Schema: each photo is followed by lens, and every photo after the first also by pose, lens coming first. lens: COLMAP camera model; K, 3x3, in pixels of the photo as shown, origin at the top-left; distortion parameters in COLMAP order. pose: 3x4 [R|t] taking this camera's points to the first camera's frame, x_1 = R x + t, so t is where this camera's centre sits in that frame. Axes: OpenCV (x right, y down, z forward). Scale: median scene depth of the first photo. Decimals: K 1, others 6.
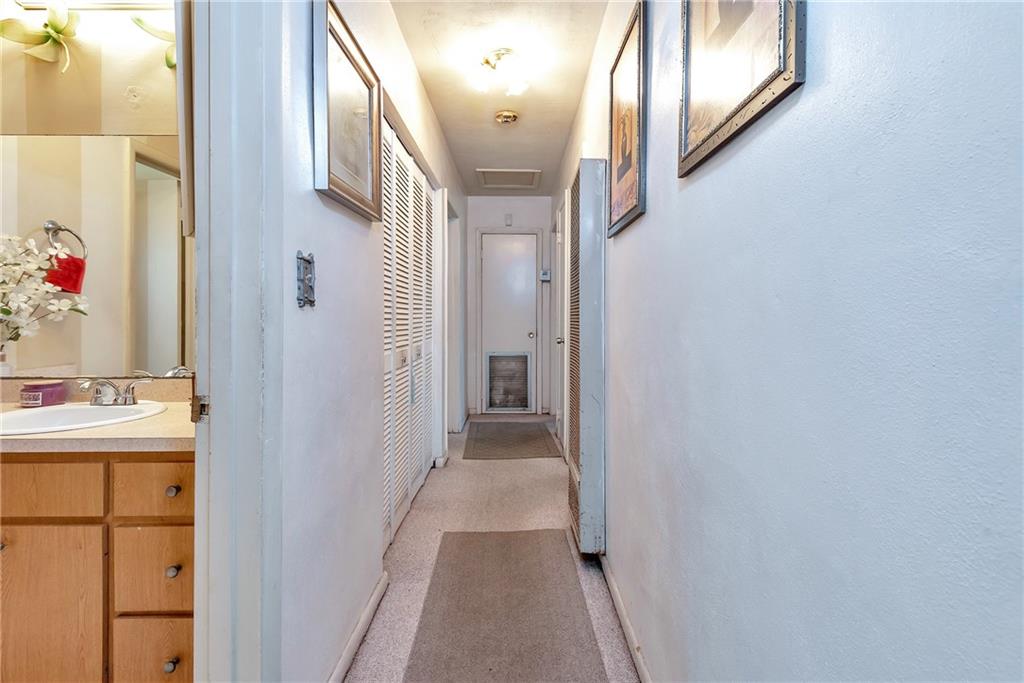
lens RADIAL K [[473.6, 0, 513.2], [0, 473.6, 317.7], [0, 0, 1]] dist [0.001124, -0.000165]
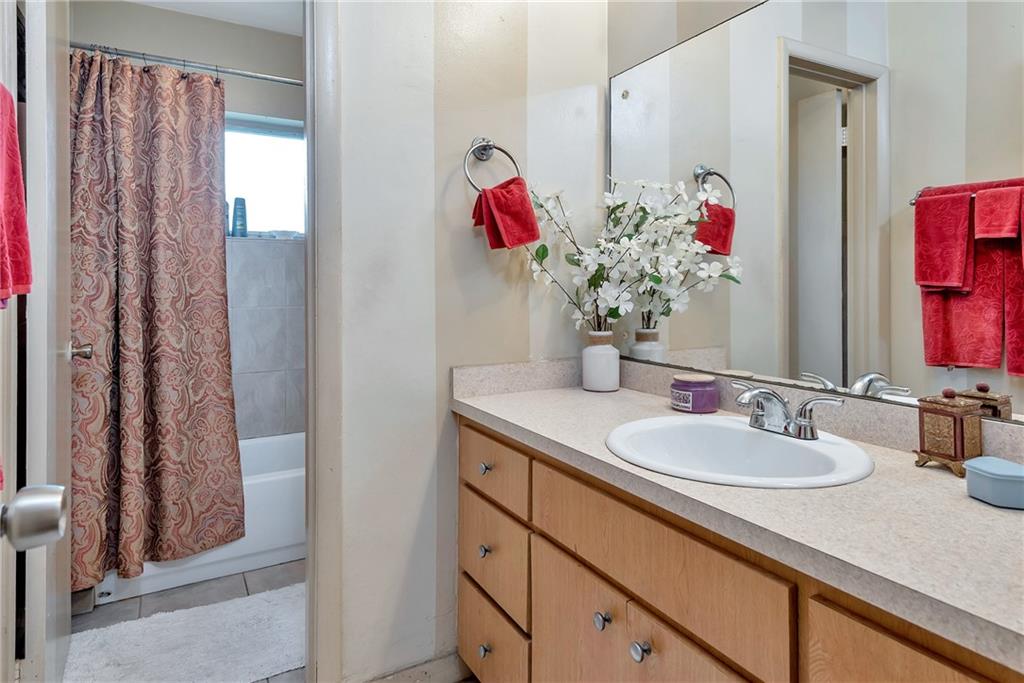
lens RADIAL K [[584.5, 0, 513.3], [0, 584.5, 288.1], [0, 0, 1]] dist [0.037078, -0.023843]
pose [[0.473441, 0.000082, -0.880826, -0.311402], [0.003884, 0.999990, 0.002181, -0.002031], [0.880817, -0.004454, 0.473436, 0.313034]]
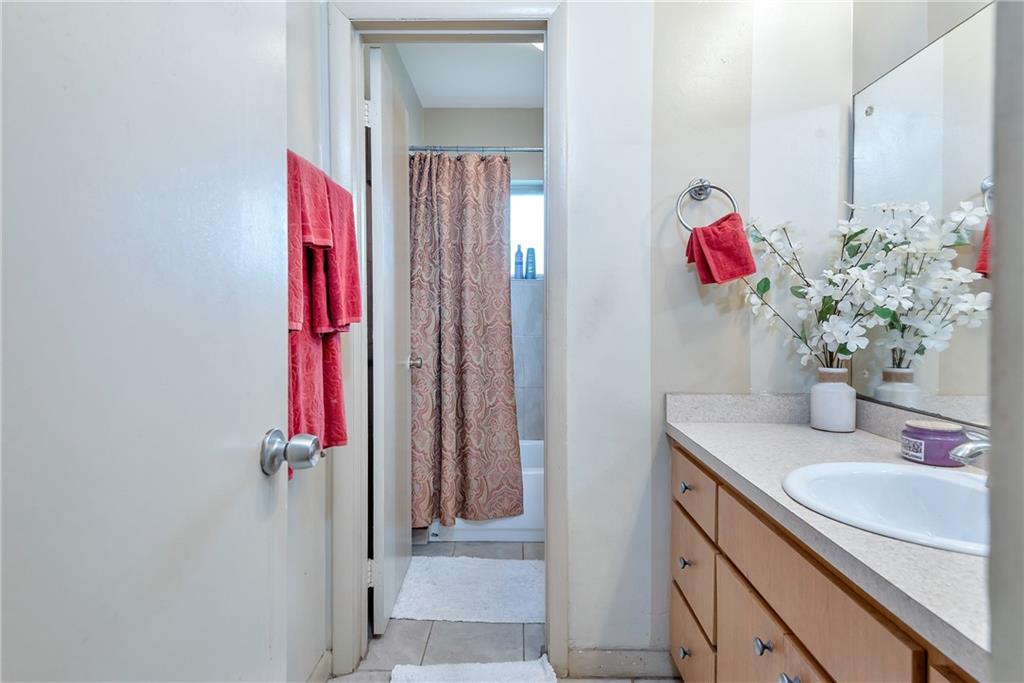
lens RADIAL K [[532.2, 0, 515.4], [0, 532.2, 333.6], [0, 0, 1]] dist [0.042964, -0.048982]
pose [[-0.030091, 0.025794, -0.999214, -0.242428], [-0.003029, 0.999660, 0.025896, -0.001994], [0.999543, 0.003806, -0.030003, 0.430229]]
